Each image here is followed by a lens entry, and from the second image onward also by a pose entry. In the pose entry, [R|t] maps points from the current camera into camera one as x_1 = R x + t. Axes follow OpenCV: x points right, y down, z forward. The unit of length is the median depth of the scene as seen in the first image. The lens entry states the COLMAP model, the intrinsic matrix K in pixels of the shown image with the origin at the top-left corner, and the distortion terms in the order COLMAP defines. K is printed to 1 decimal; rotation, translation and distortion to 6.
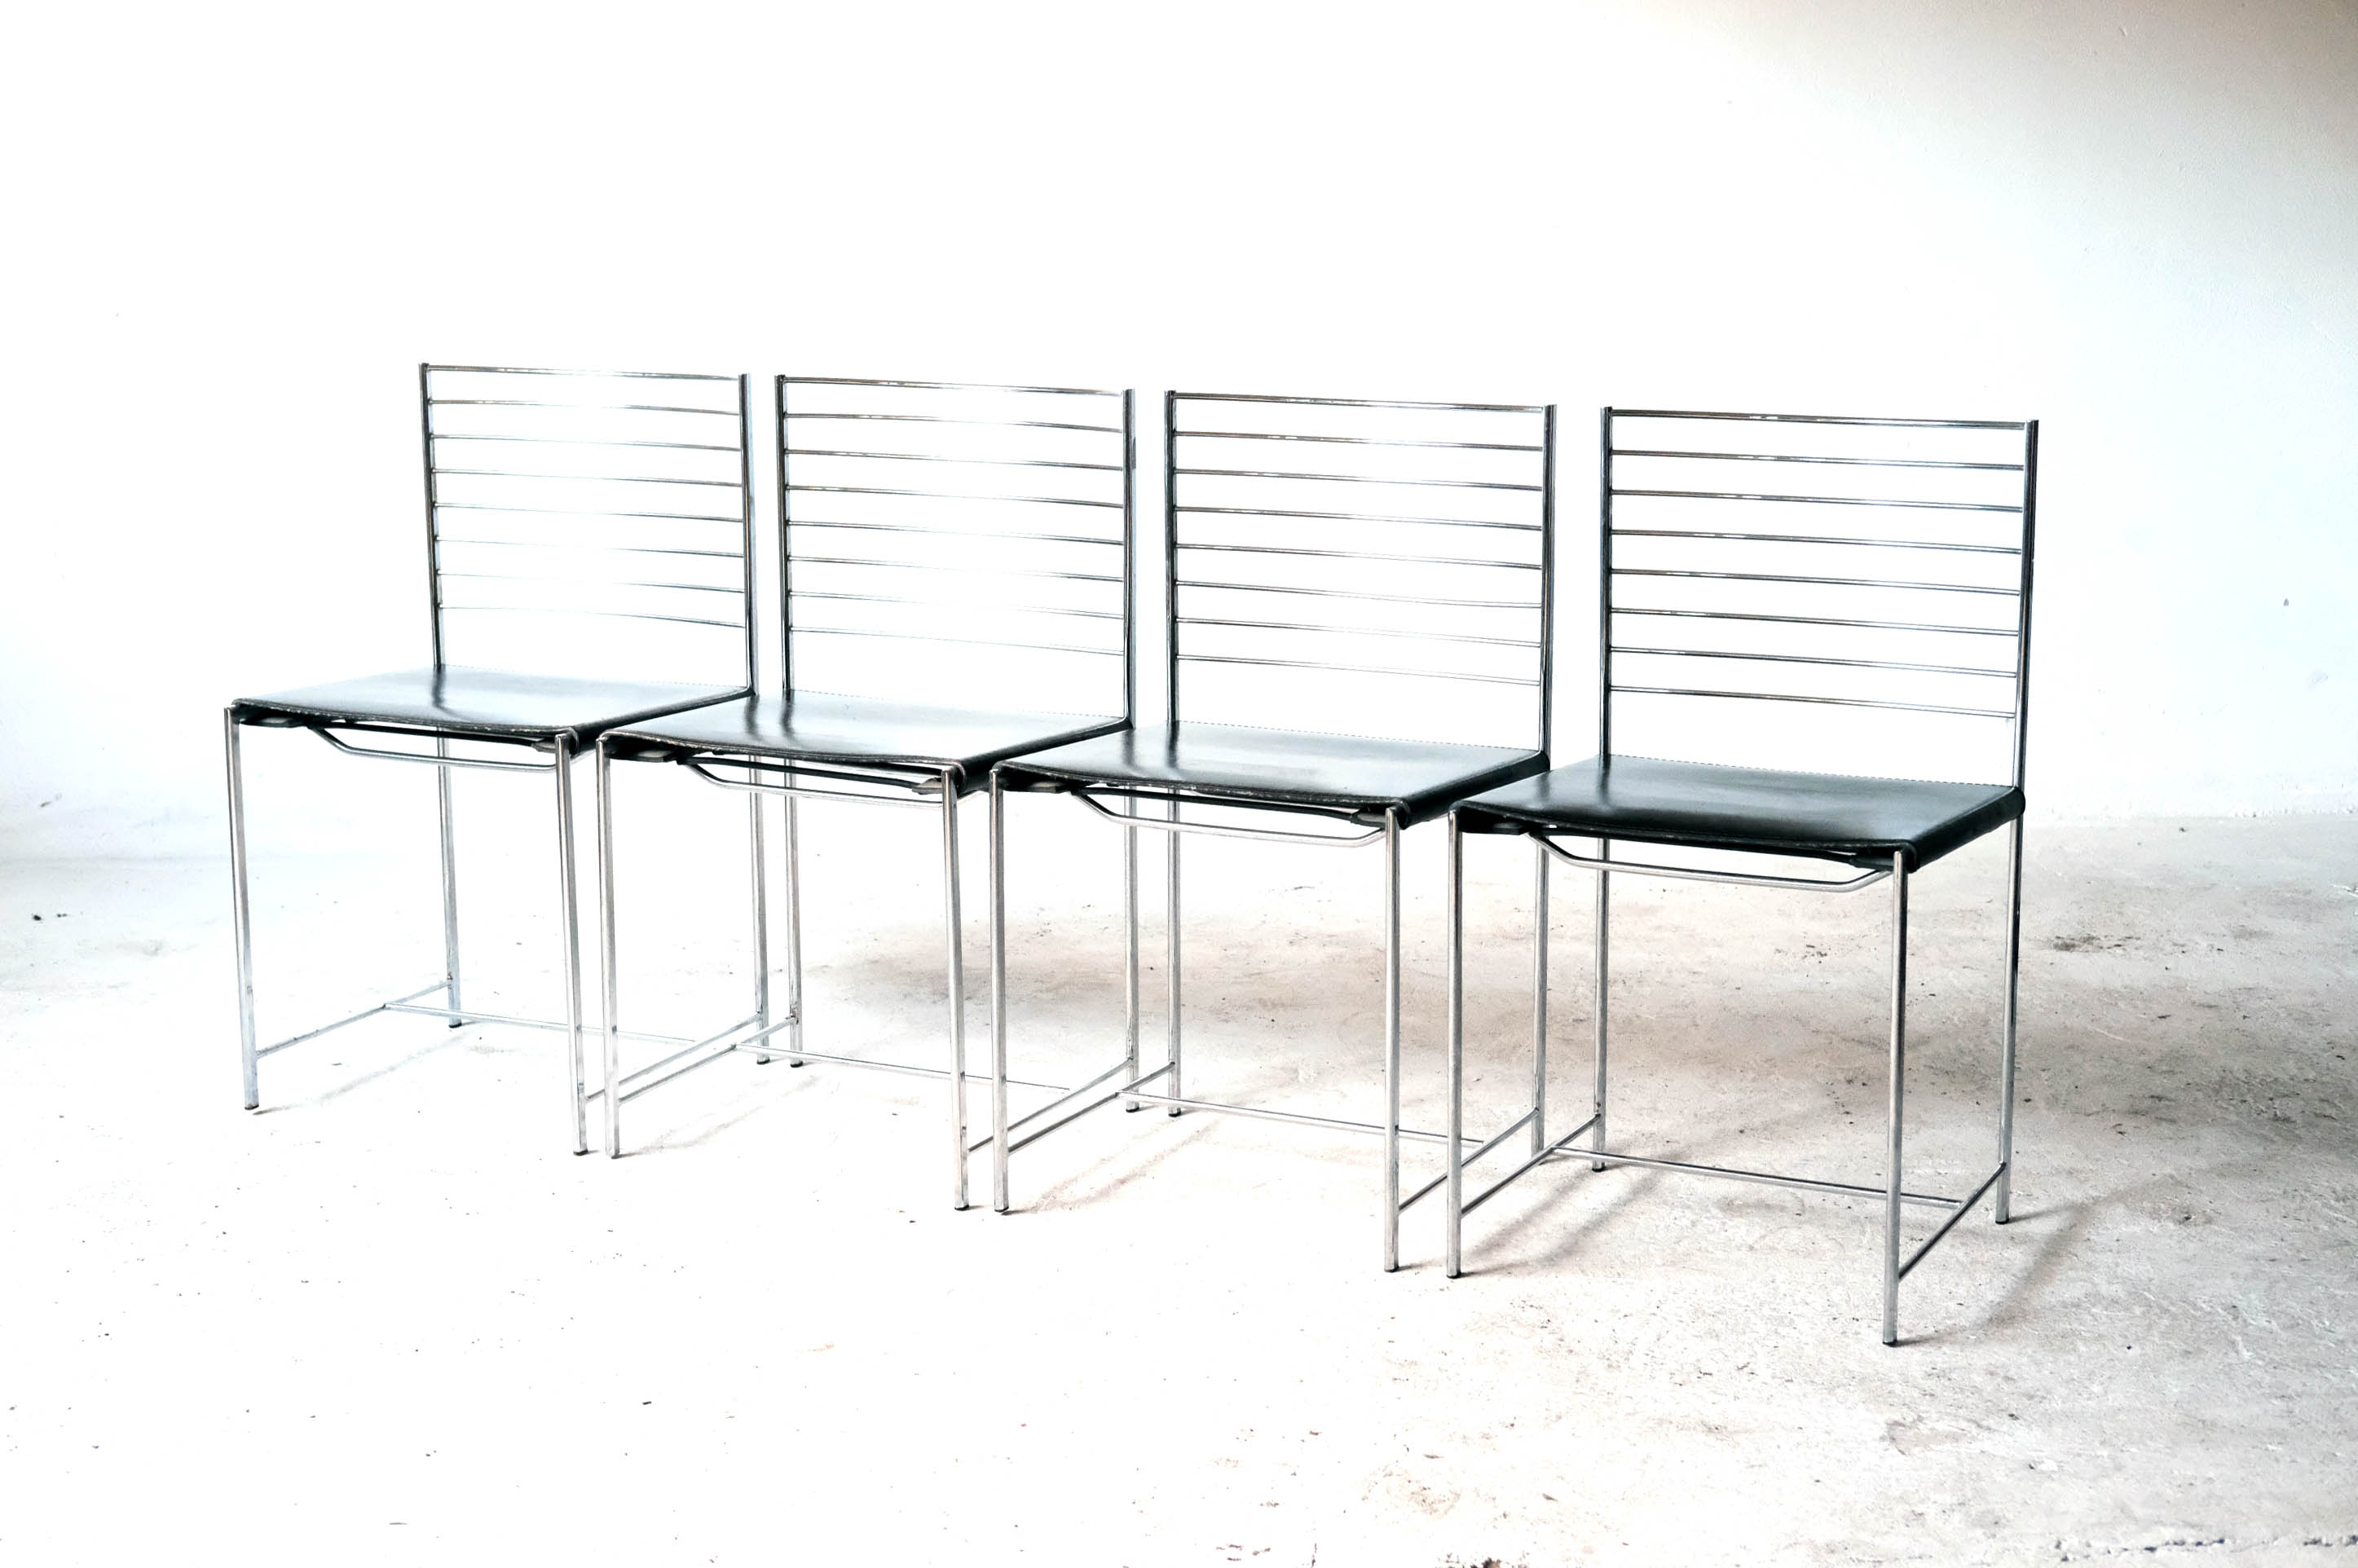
lens RADIAL K [[3632.9, 0, 1220.2], [0, 3632.9, 783.4], [0, 0, 1]] dist [0.077249, 0.000000]
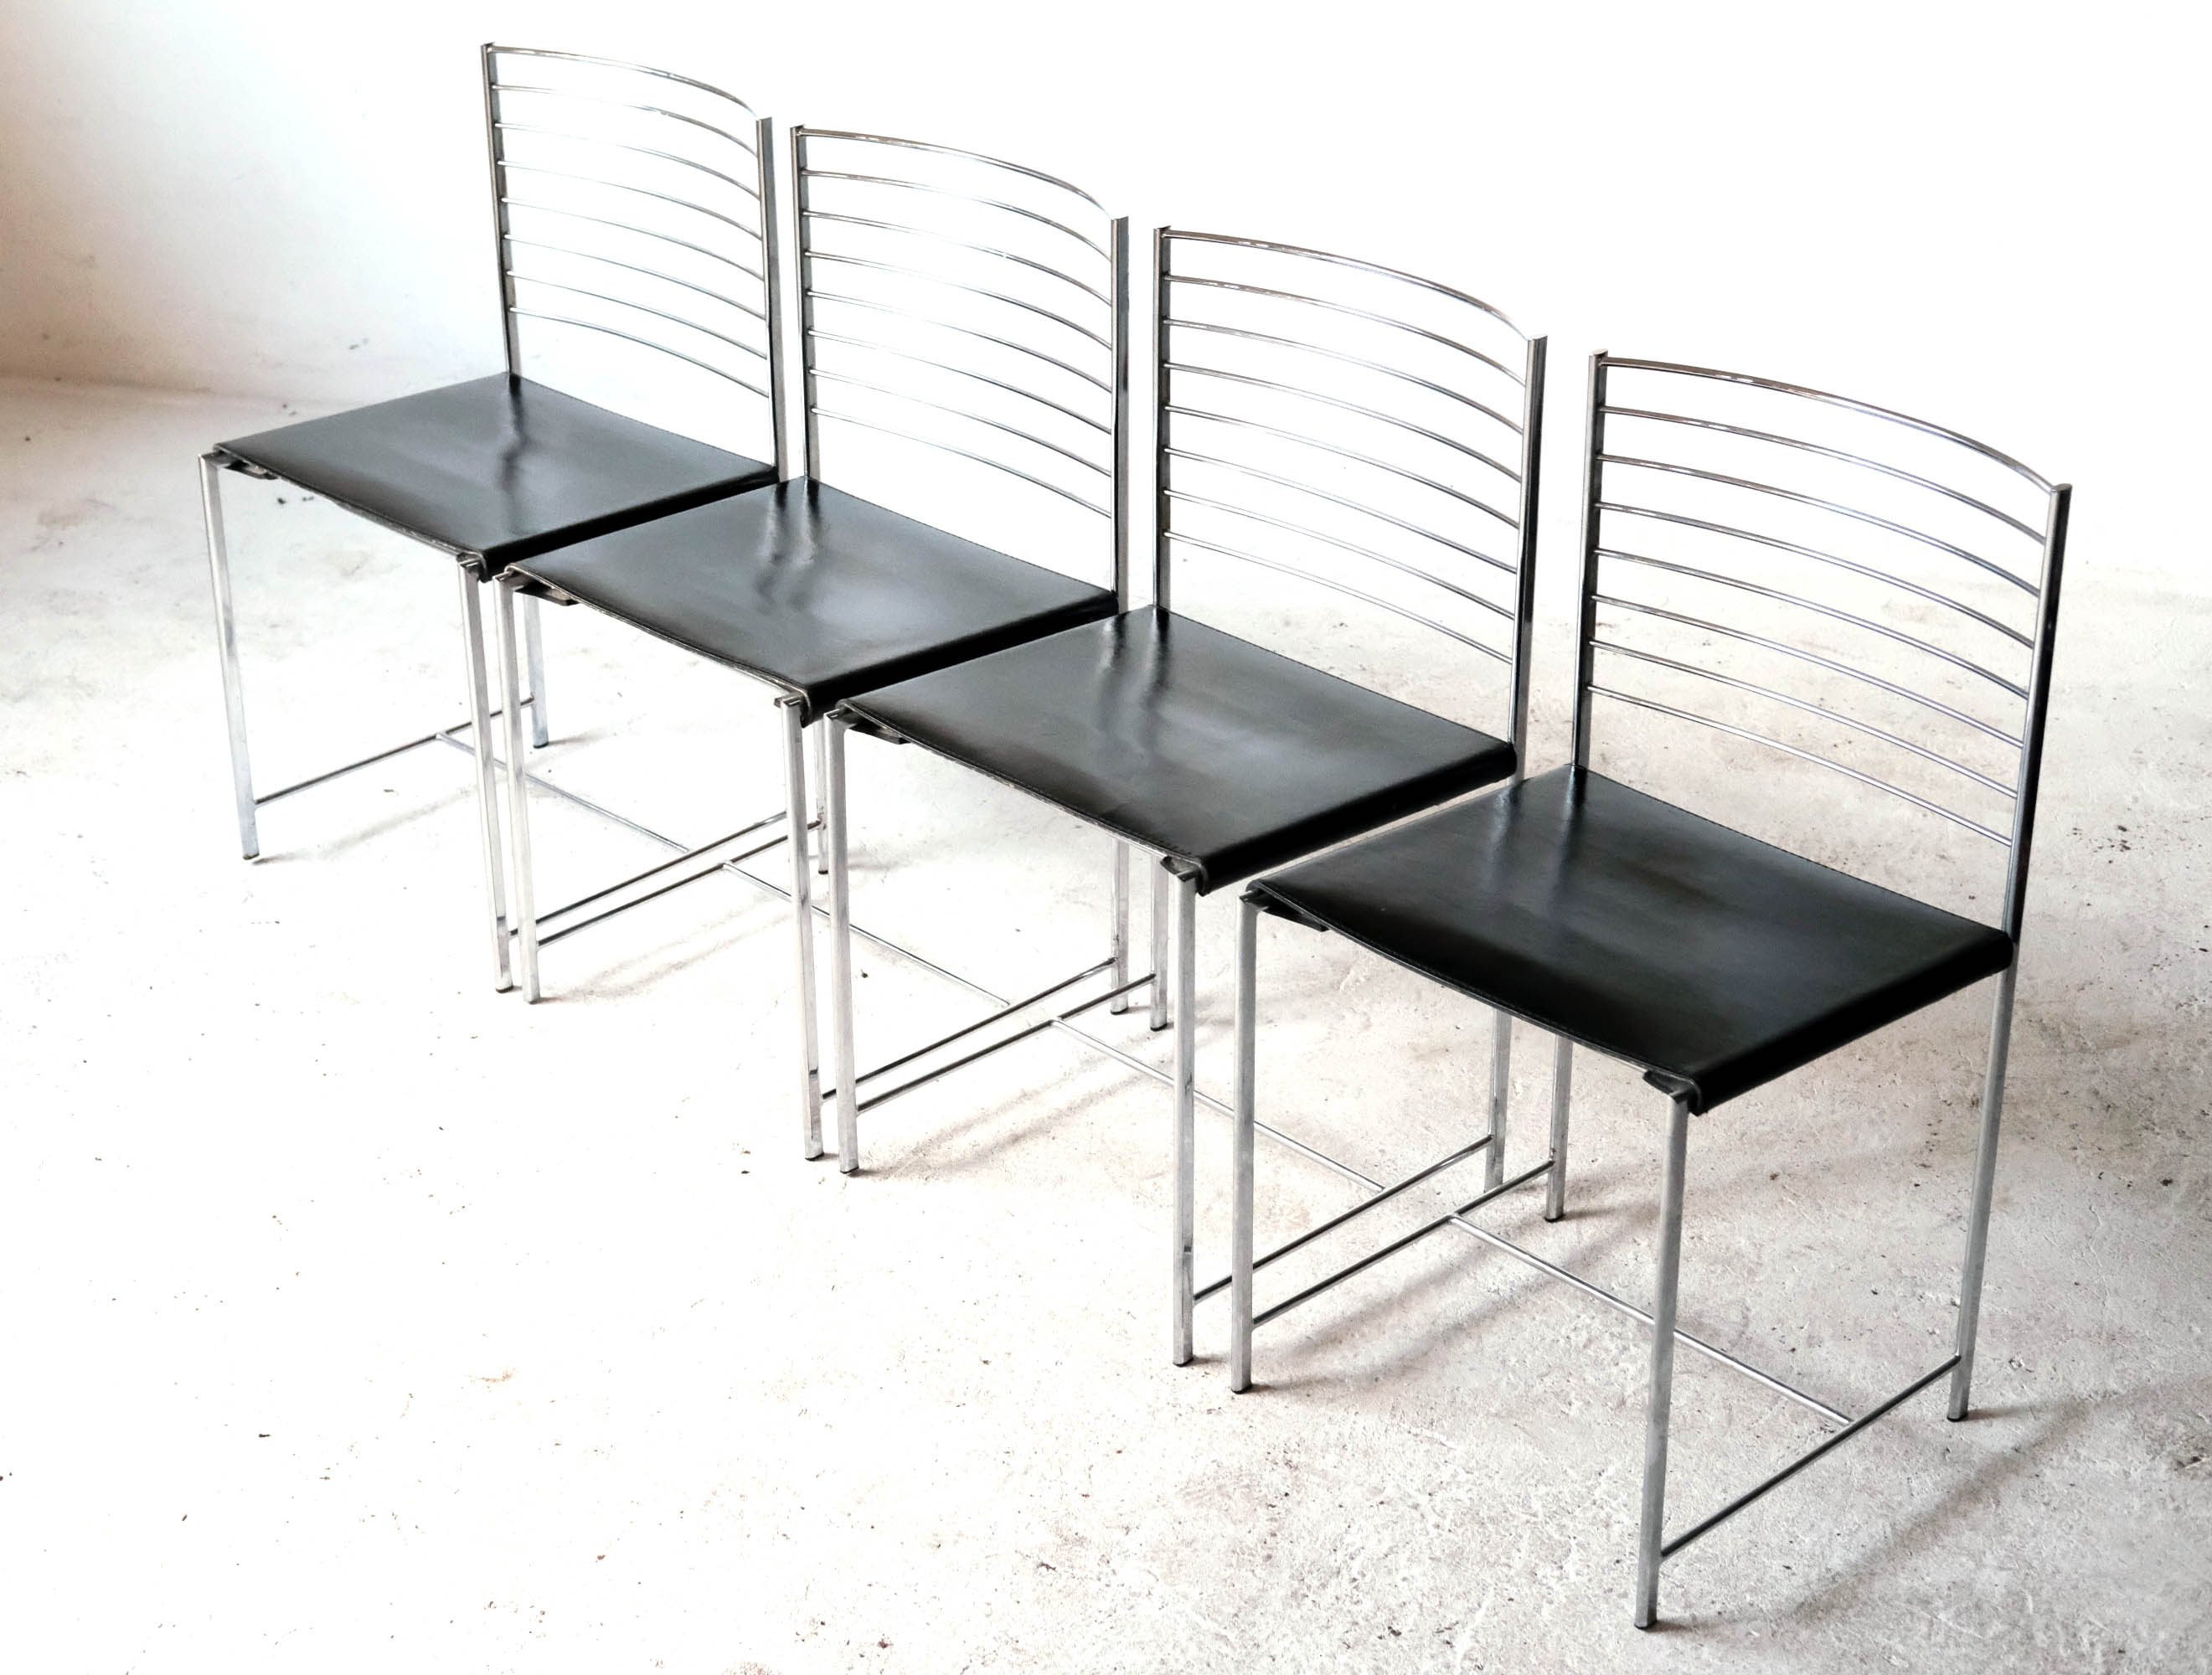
lens RADIAL K [[3765.6, 0, 1091.3], [0, 3765.6, 834.4], [0, 0, 1]] dist [0.096831, 0.000000]
pose [[0.938887, 0.149672, -0.309983, 0.273203], [-0.067155, 0.962863, 0.261505, -0.210415], [0.337611, -0.224706, 0.914071, 0.191625]]
